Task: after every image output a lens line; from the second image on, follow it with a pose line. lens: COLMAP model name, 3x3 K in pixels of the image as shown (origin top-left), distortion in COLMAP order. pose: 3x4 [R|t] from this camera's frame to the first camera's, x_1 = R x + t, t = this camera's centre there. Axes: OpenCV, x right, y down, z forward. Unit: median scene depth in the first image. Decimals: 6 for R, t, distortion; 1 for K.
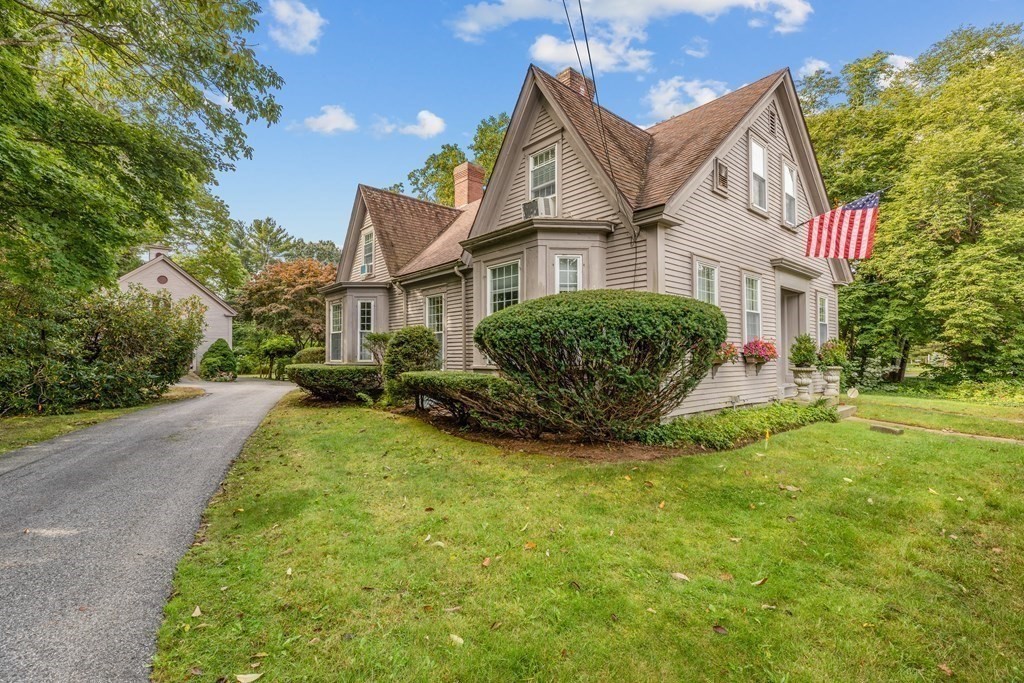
lens RADIAL K [[461.6, 0, 511.6], [0, 461.6, 344.1], [0, 0, 1]] dist [-0.001306, -0.000071]
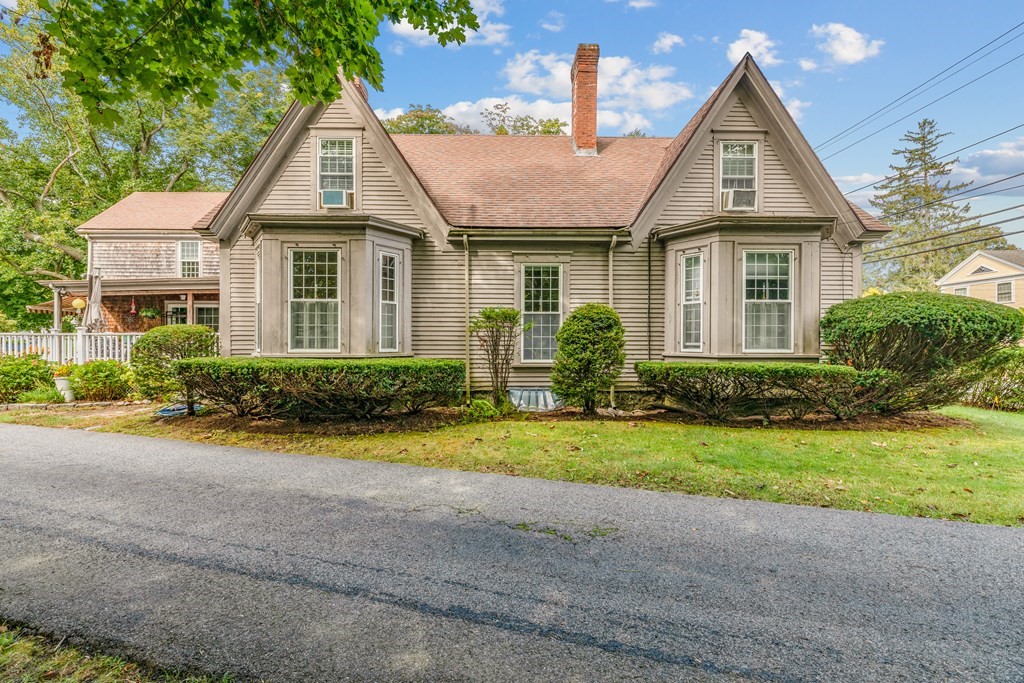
lens RADIAL K [[461.6, 0, 513.6], [0, 461.6, 342.9], [0, 0, 1]] dist [-0.001306, -0.000071]
pose [[0.645470, 0.003536, 0.763778, -1.071521], [-0.023544, 0.999606, 0.015269, 0.019972], [-0.763423, -0.027838, 0.645299, 0.740069]]
